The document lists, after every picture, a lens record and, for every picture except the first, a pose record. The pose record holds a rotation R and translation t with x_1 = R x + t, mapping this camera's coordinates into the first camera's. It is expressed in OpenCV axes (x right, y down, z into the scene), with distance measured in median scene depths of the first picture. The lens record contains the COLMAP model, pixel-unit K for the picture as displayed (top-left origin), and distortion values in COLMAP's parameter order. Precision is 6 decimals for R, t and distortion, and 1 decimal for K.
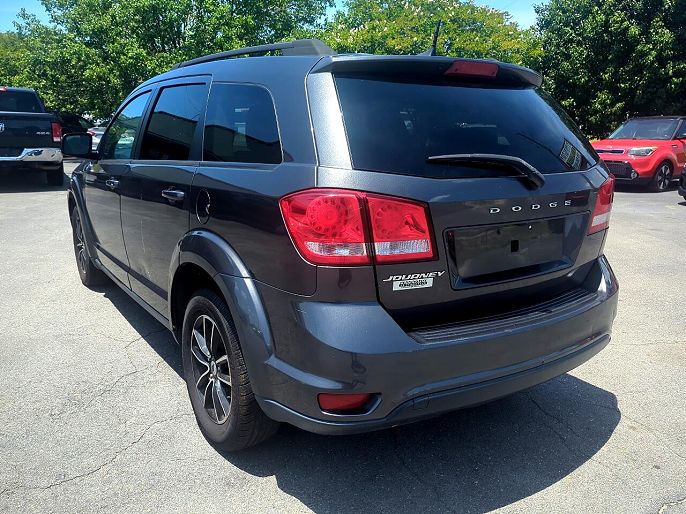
lens RADIAL K [[537.4, 0, 343.0], [0, 537.4, 257.0], [0, 0, 1]] dist [0.006111, -0.009489]
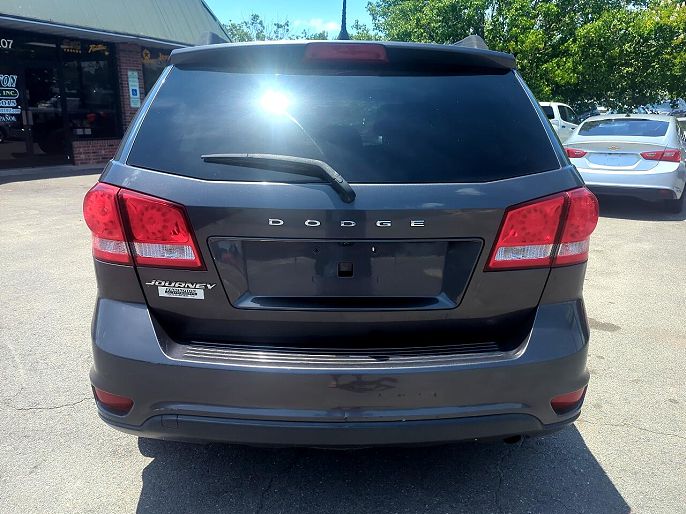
lens RADIAL K [[537.4, 0, 343.0], [0, 537.4, 257.0], [0, 0, 1]] dist [0.006111, -0.009489]
pose [[0.853459, 0.115890, -0.508111, 0.824156], [-0.111733, 0.992980, 0.038803, -0.077014], [0.509042, 0.023656, 0.860417, 0.343588]]
